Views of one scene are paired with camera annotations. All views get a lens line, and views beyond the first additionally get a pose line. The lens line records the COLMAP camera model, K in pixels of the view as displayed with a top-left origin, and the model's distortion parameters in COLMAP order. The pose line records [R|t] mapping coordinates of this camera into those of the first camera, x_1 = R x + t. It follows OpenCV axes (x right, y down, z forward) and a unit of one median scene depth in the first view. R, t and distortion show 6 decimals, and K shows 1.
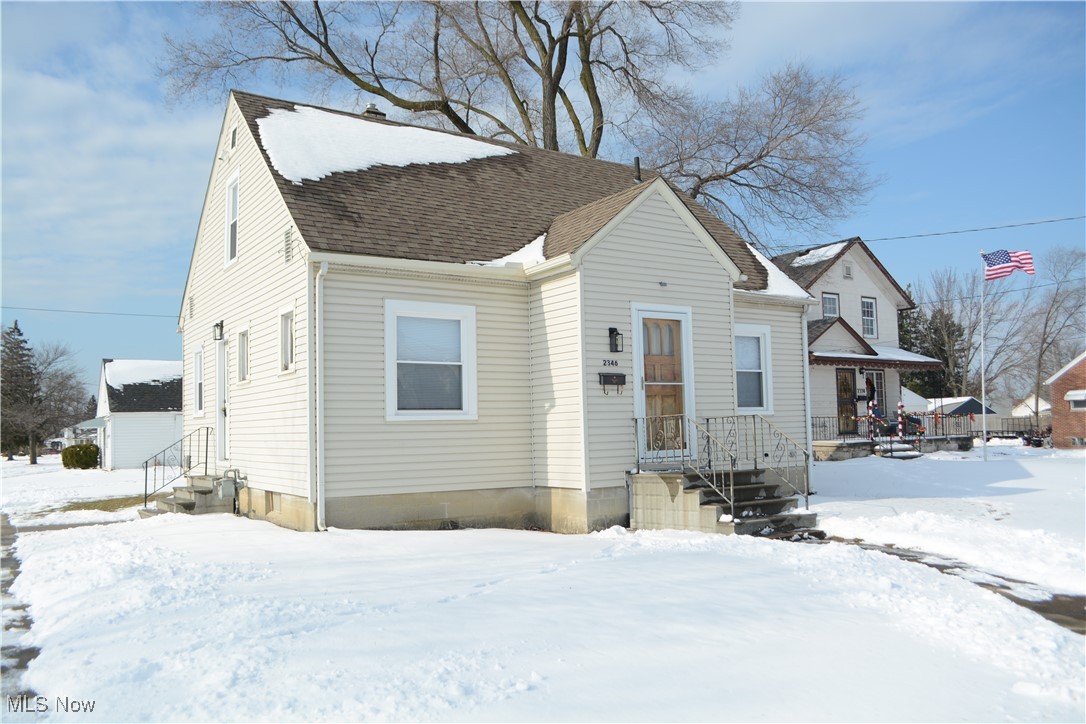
lens RADIAL K [[864.2, 0, 541.1], [0, 864.2, 383.9], [0, 0, 1]] dist [-0.097203, 0.005229]
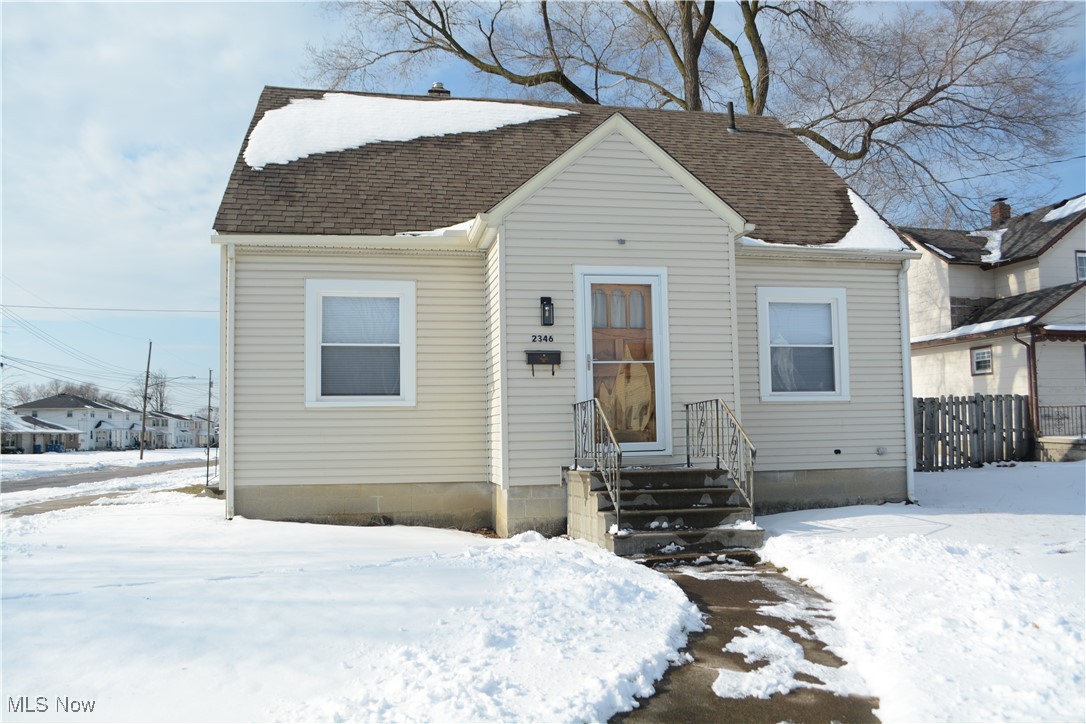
lens RADIAL K [[864.2, 0, 541.1], [0, 864.2, 383.9], [0, 0, 1]] dist [-0.097203, 0.005229]
pose [[0.923334, -0.012566, -0.383792, 0.396319], [0.015145, 0.999878, 0.003697, 0.016630], [0.383699, -0.009227, 0.923412, 0.213038]]
